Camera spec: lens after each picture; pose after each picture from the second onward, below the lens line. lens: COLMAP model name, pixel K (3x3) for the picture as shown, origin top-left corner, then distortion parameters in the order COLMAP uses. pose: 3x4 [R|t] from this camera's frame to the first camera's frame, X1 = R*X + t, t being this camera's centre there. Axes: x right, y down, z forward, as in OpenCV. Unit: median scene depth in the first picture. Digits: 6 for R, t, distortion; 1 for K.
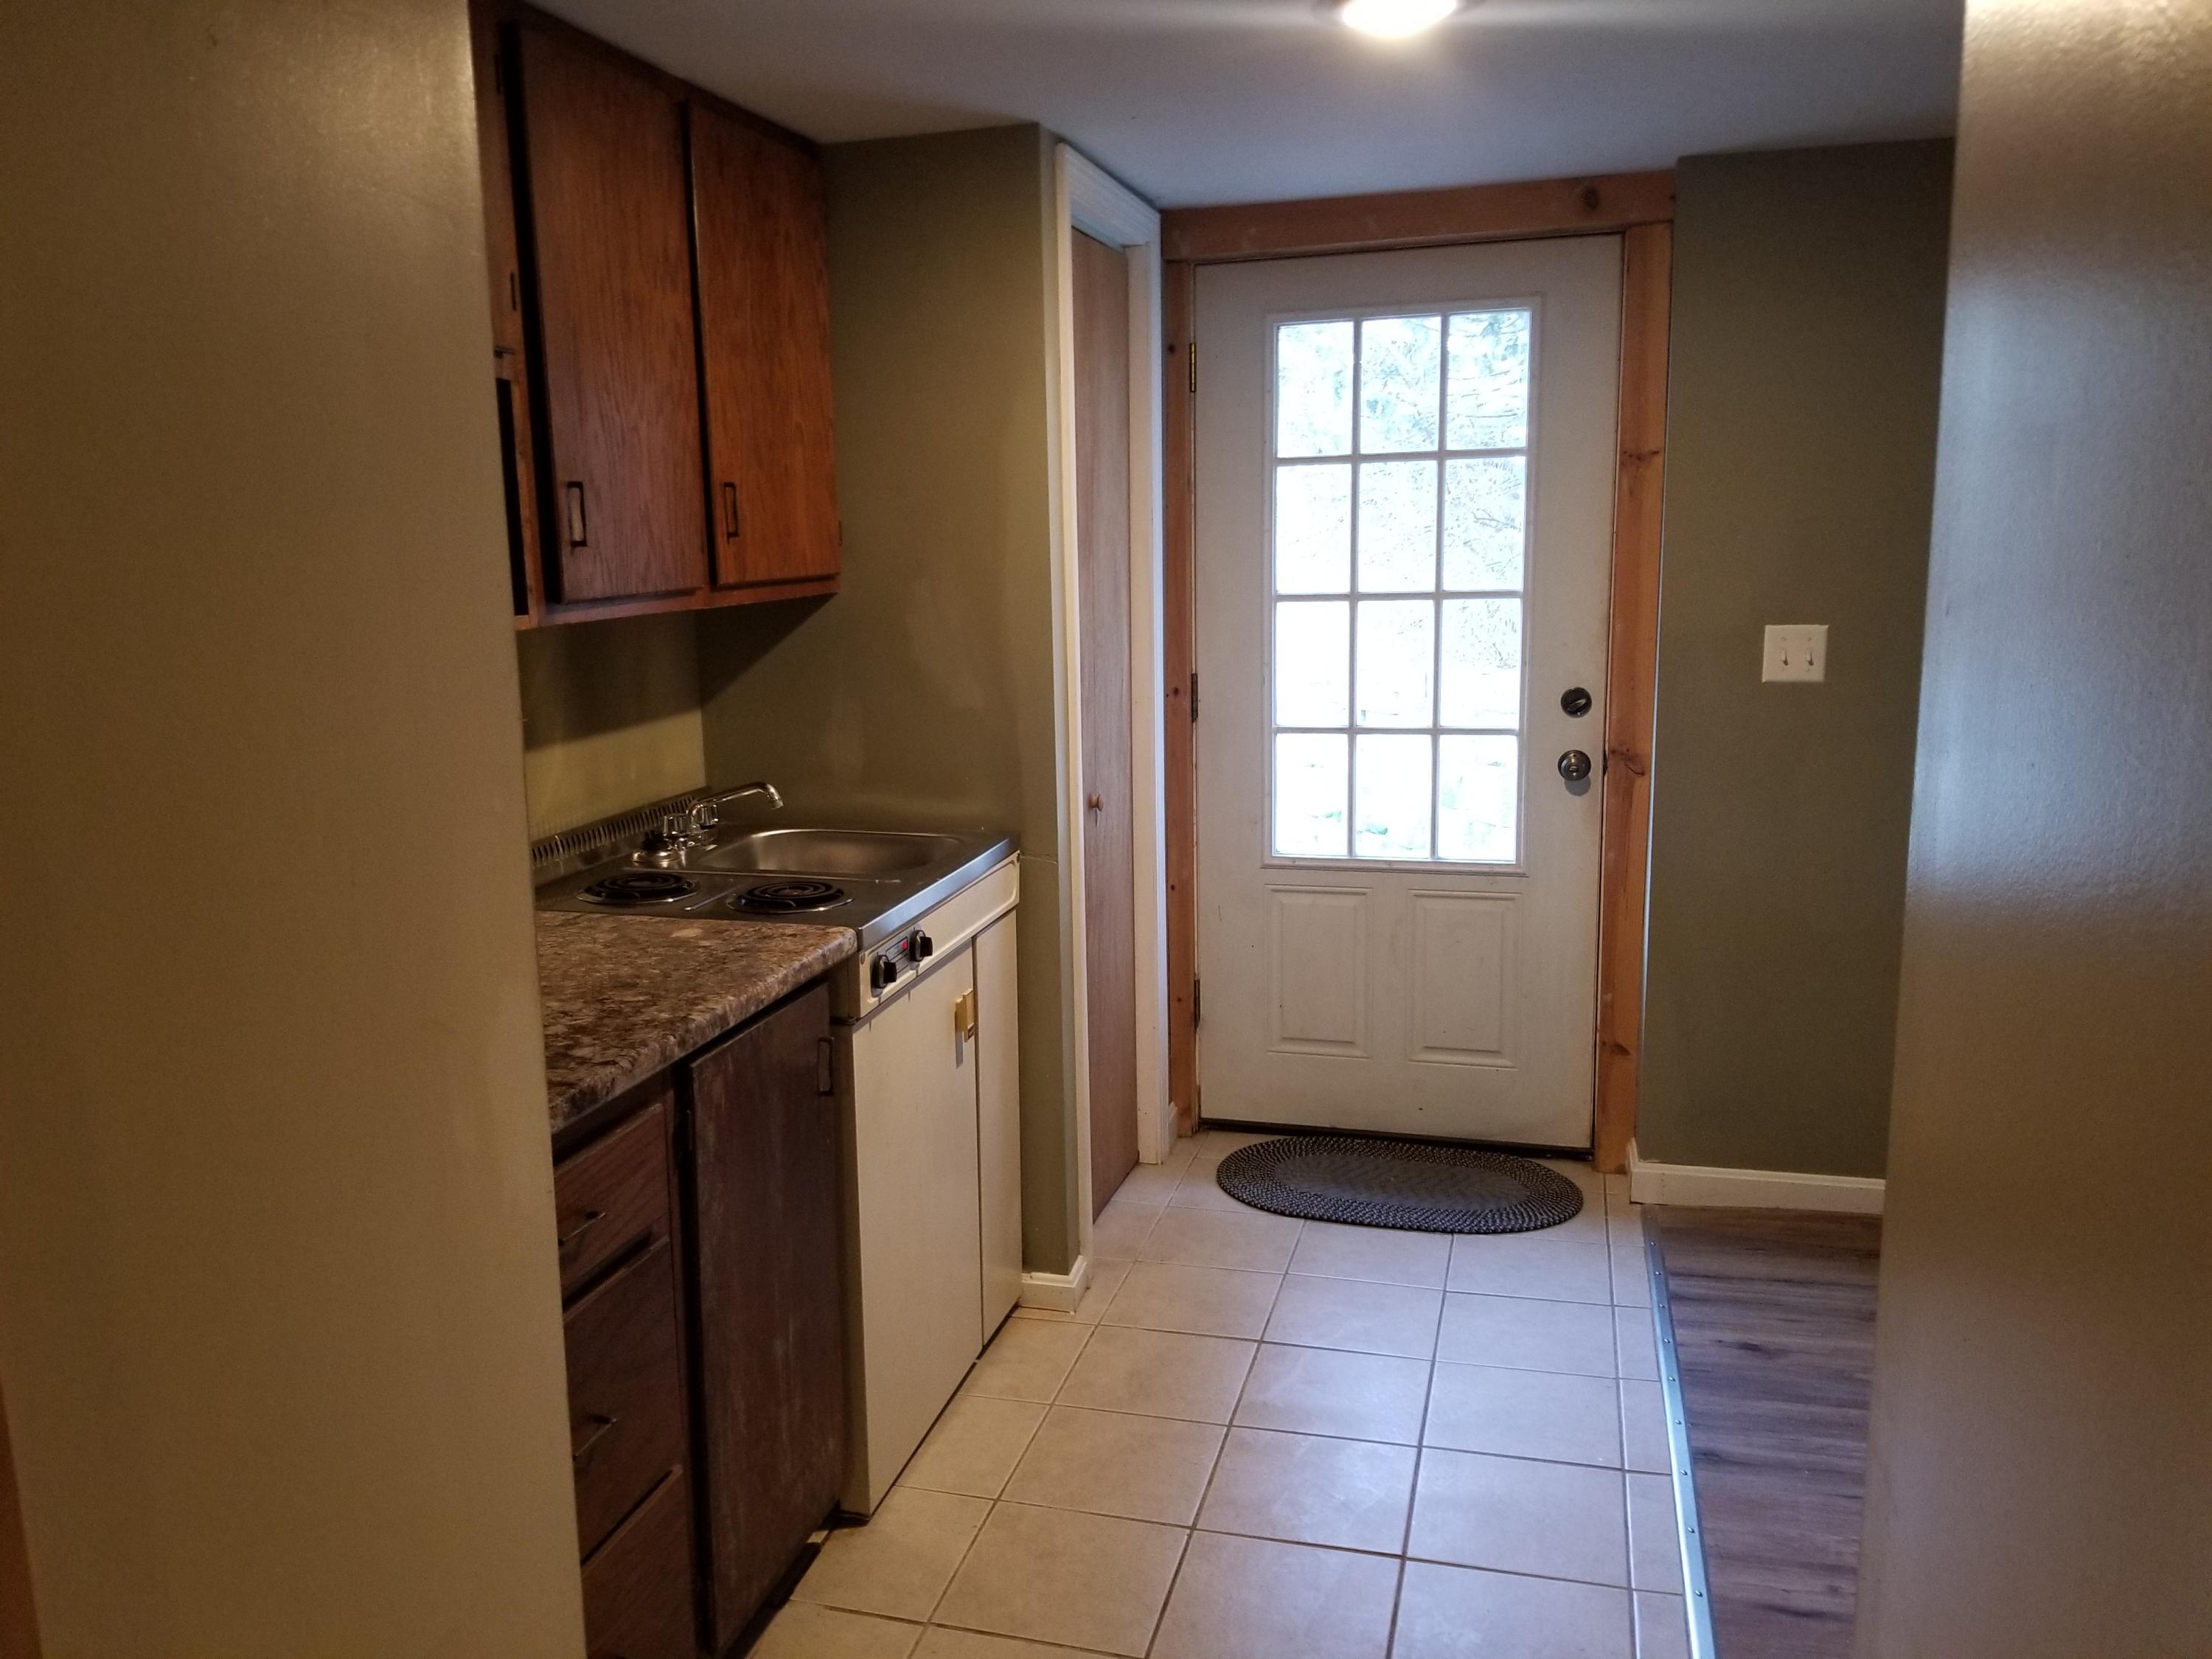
lens RADIAL K [[1781.6, 0, 994.5], [0, 1781.6, 832.3], [0, 0, 1]] dist [0.112420, -0.259359]
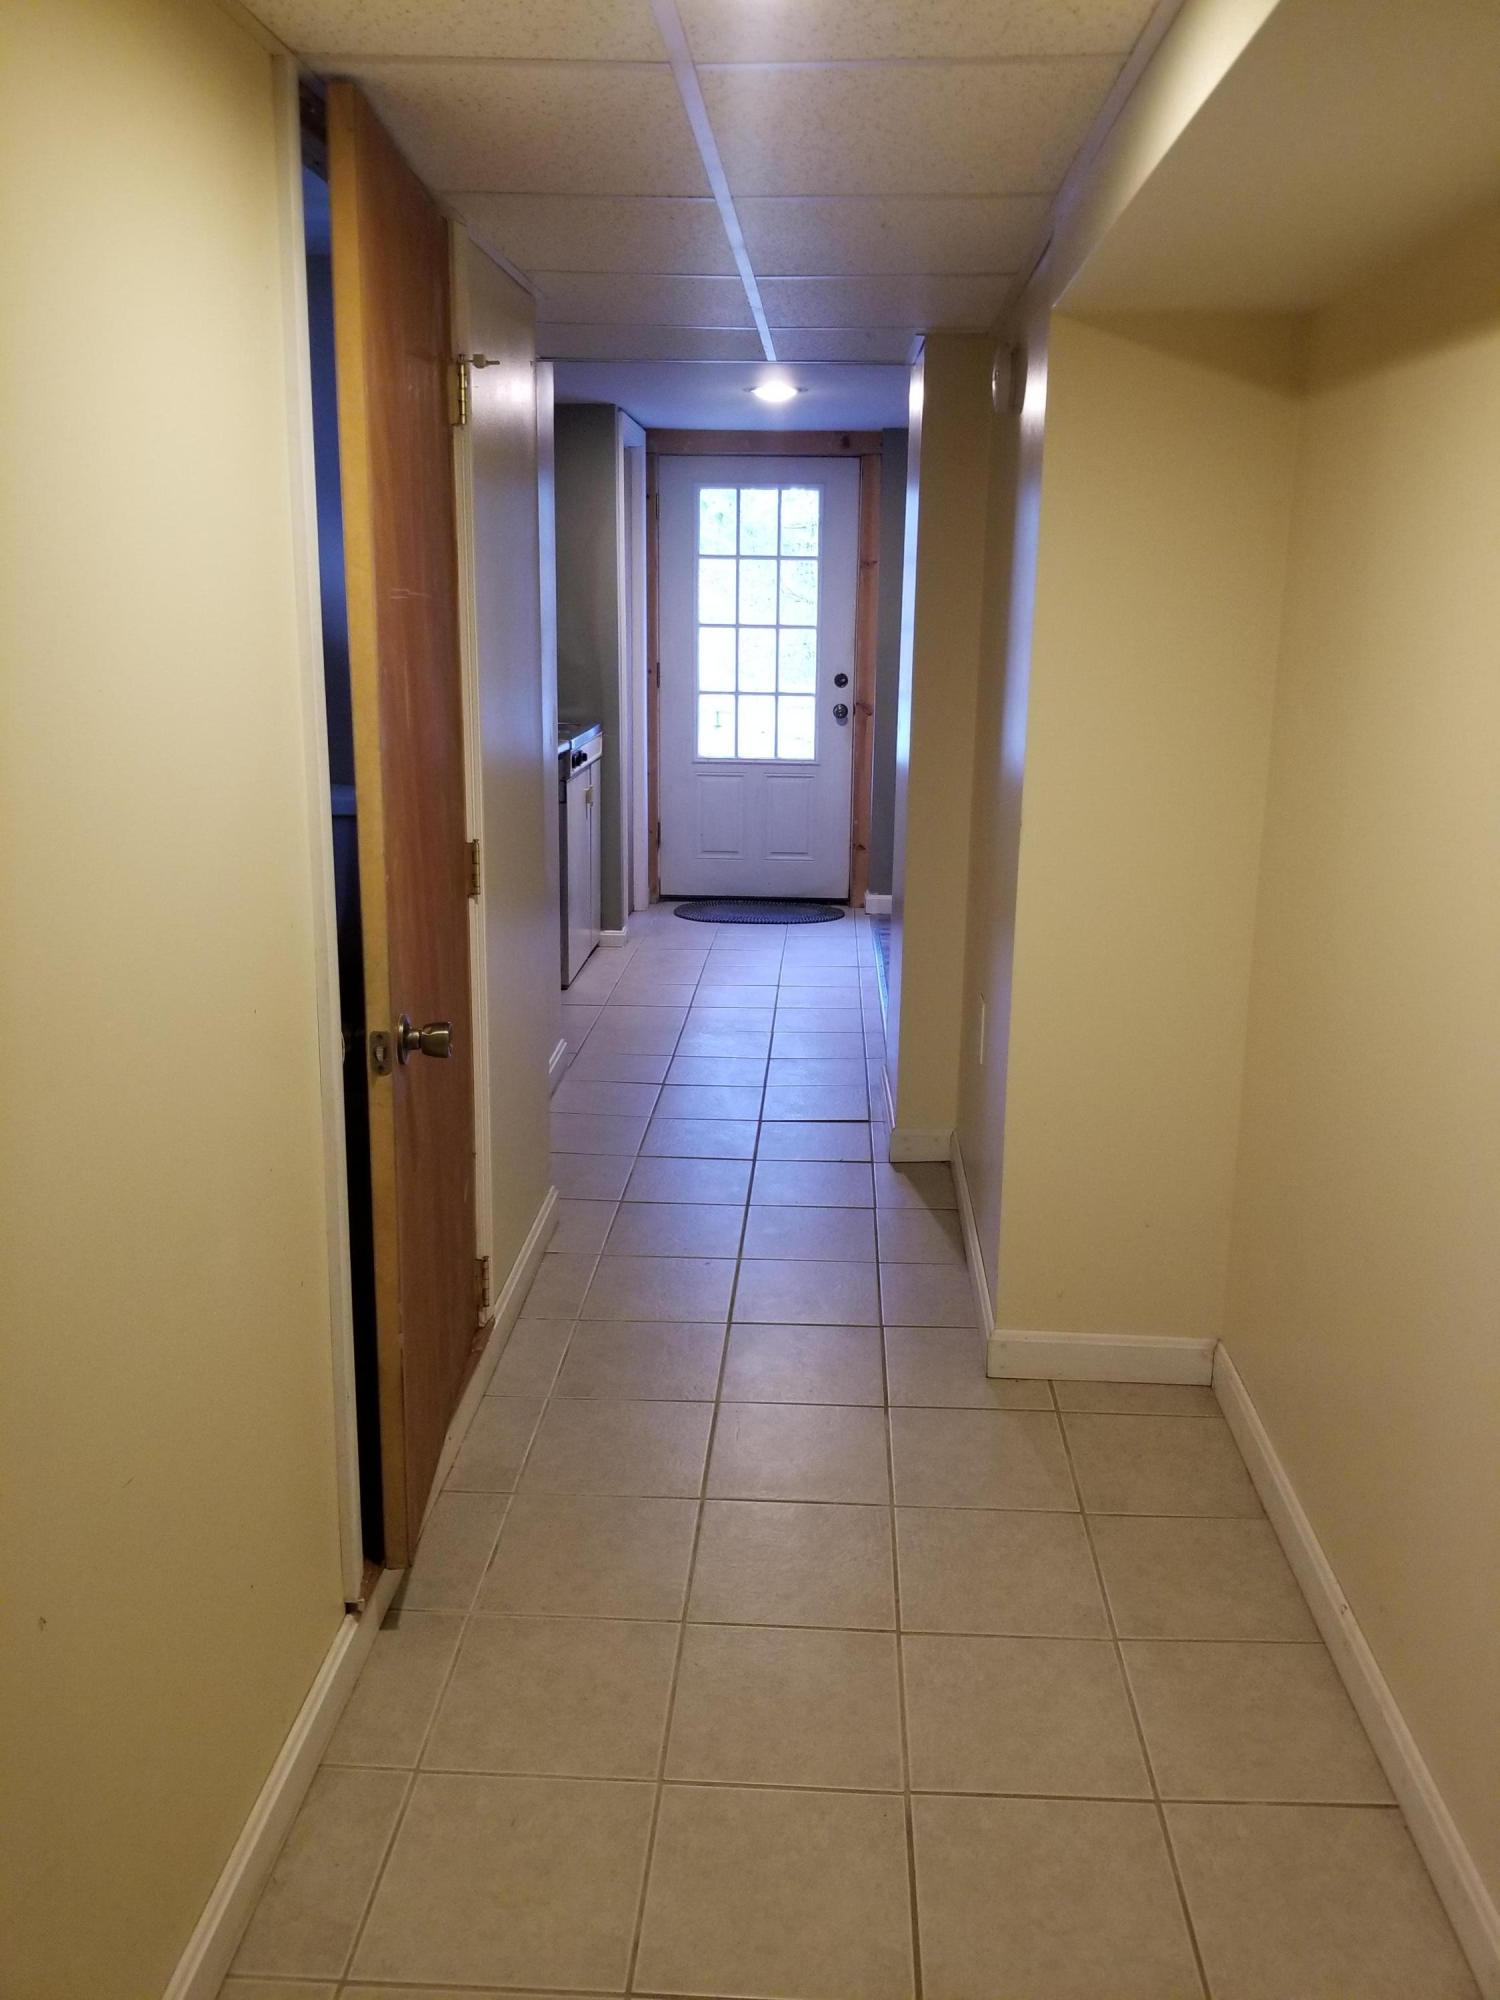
lens RADIAL K [[1624.4, 0, 754.8], [0, 1624.4, 943.4], [0, 0, 1]] dist [0.129486, -0.258903]
pose [[0.967181, -0.016417, 0.253556, -0.316397], [0.006822, 0.999229, 0.038675, 0.194088], [-0.253996, -0.035676, 0.966547, -0.997572]]
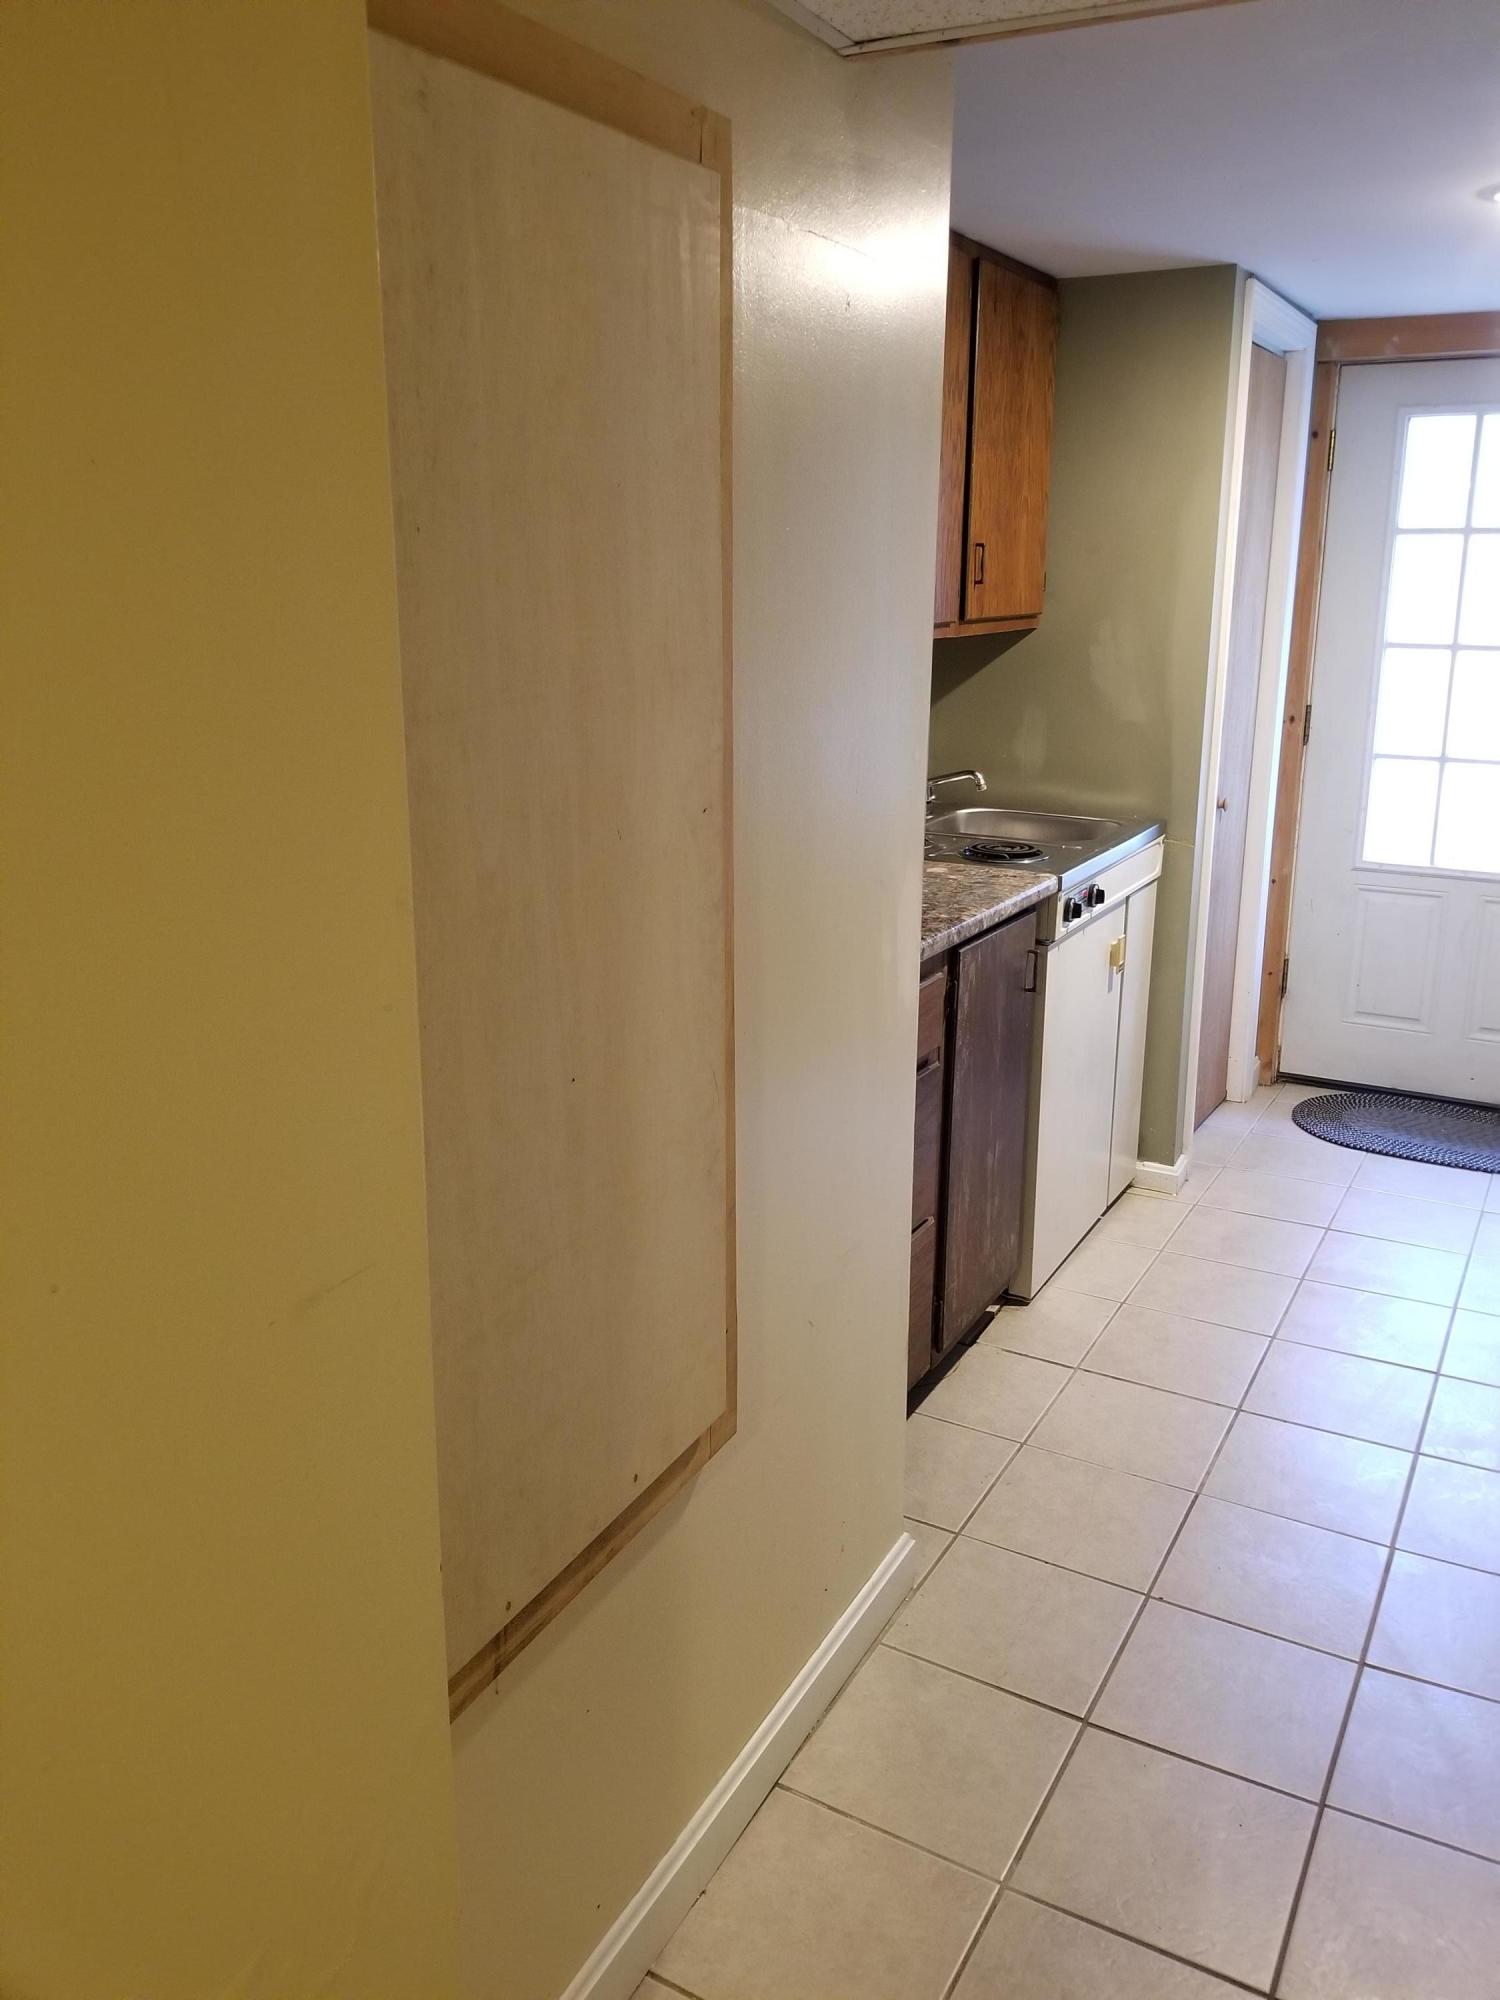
lens RADIAL K [[1624.4, 0, 754.8], [0, 1624.4, 943.4], [0, 0, 1]] dist [0.129486, -0.258903]
pose [[0.981908, 0.075555, -0.173633, -0.065127], [-0.065118, 0.995755, 0.065046, 0.030274], [0.177811, -0.052563, 0.982660, -0.219098]]
